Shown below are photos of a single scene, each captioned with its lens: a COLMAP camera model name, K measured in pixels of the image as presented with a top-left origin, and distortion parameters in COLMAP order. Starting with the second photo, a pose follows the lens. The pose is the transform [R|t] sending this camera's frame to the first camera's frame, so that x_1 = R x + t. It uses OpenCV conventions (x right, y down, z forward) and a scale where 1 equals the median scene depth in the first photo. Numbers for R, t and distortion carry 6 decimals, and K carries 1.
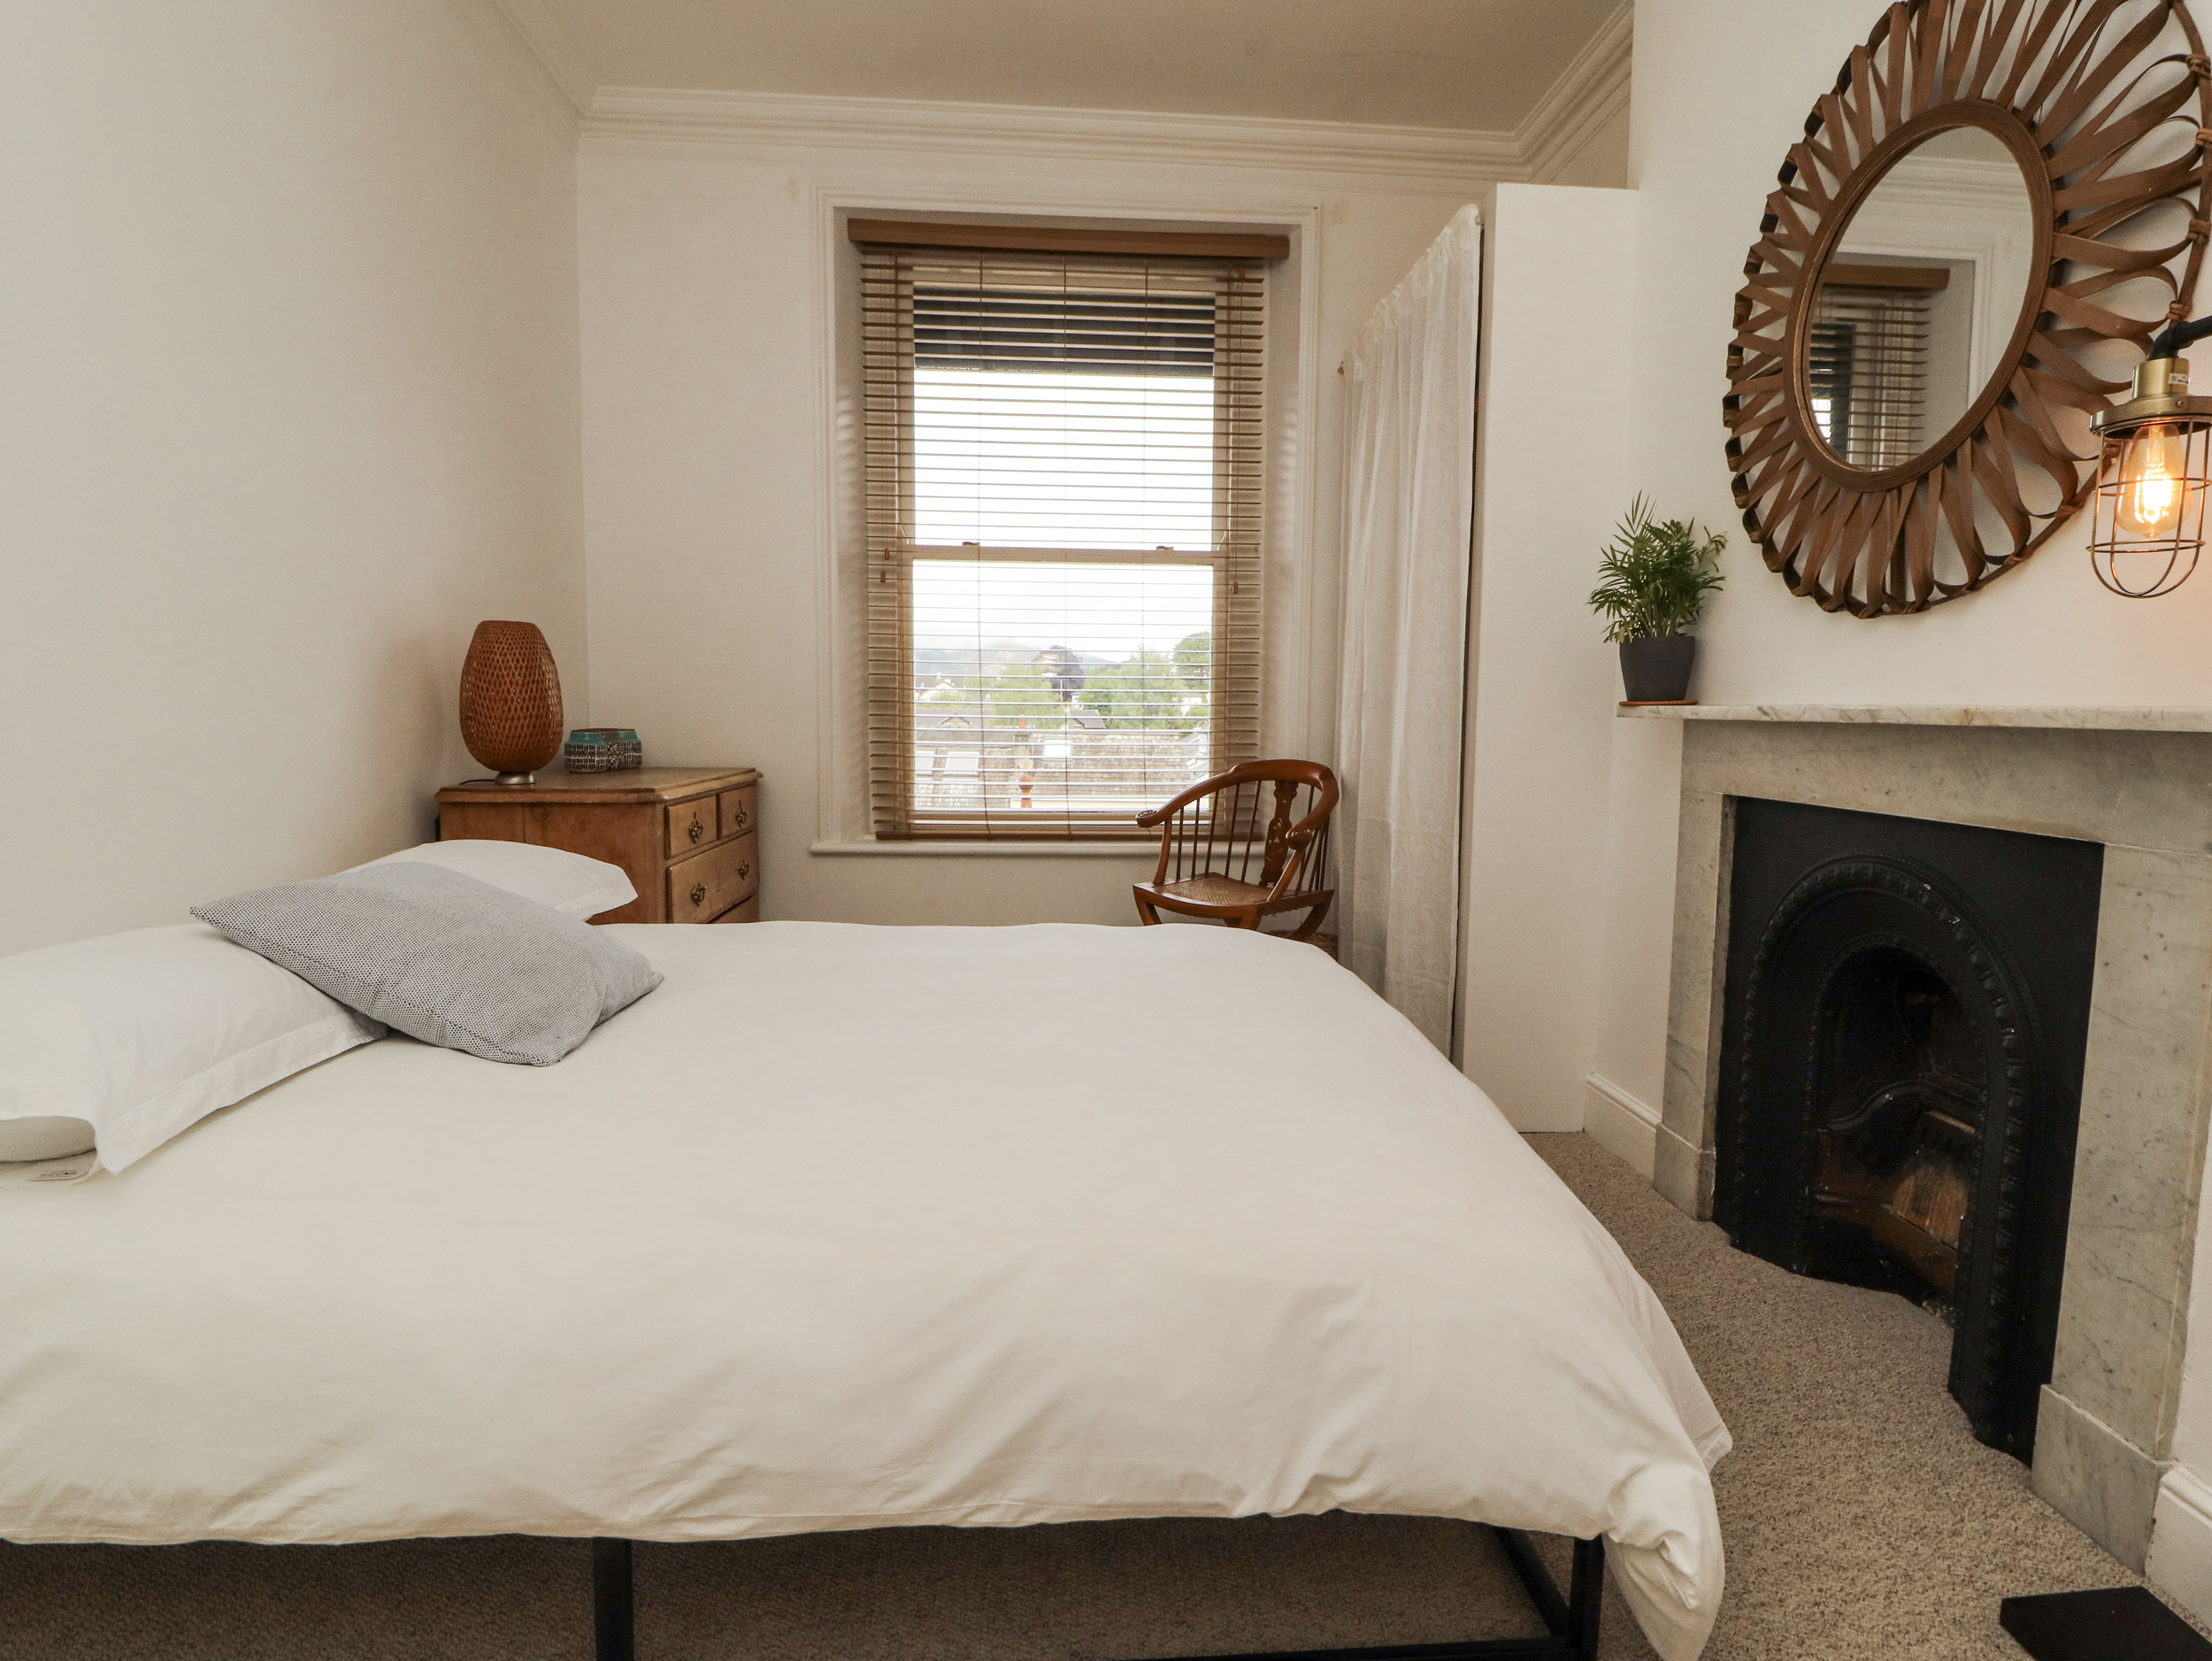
lens RADIAL K [[1138.8, 0, 1110.7], [0, 1138.8, 831.5], [0, 0, 1]] dist [-0.006931, -0.013876]
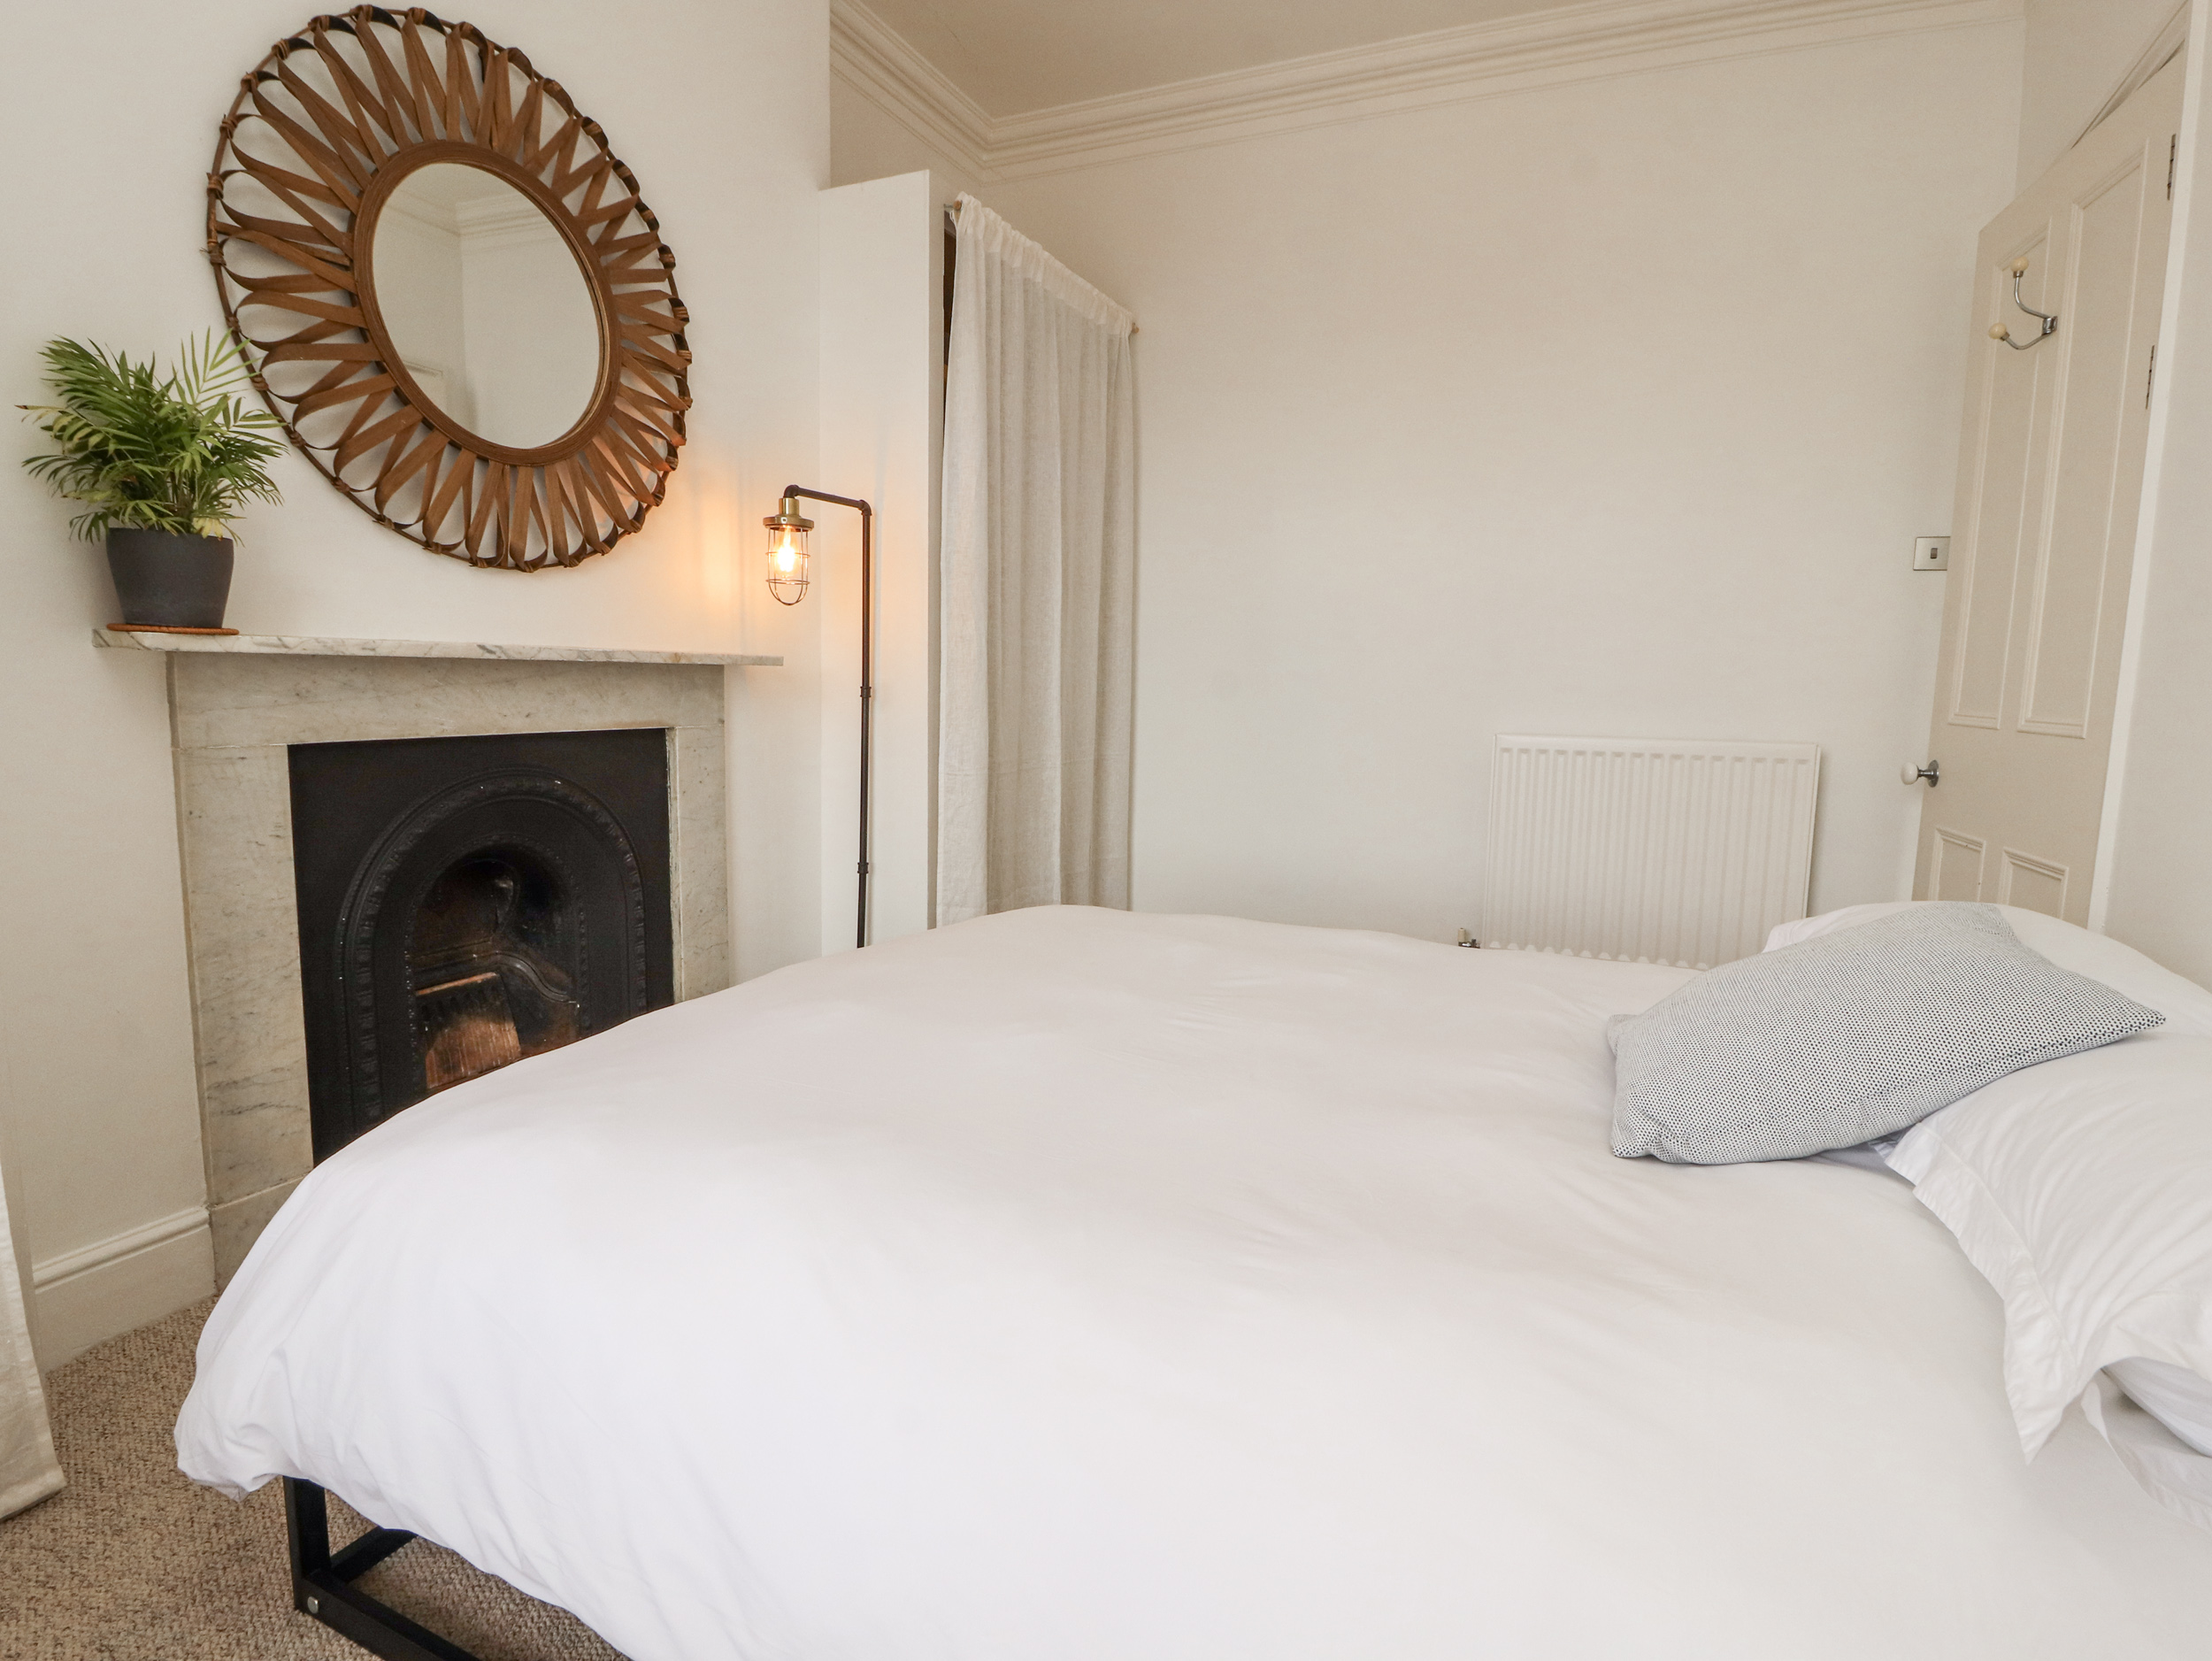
lens RADIAL K [[1138.8, 0, 1110.7], [0, 1138.8, 831.5], [0, 0, 1]] dist [-0.006931, -0.013876]
pose [[-0.878567, -0.099007, 0.467245, -0.449792], [0.015885, 0.971681, 0.235762, -0.185447], [-0.477355, 0.214555, -0.852114, 1.700426]]
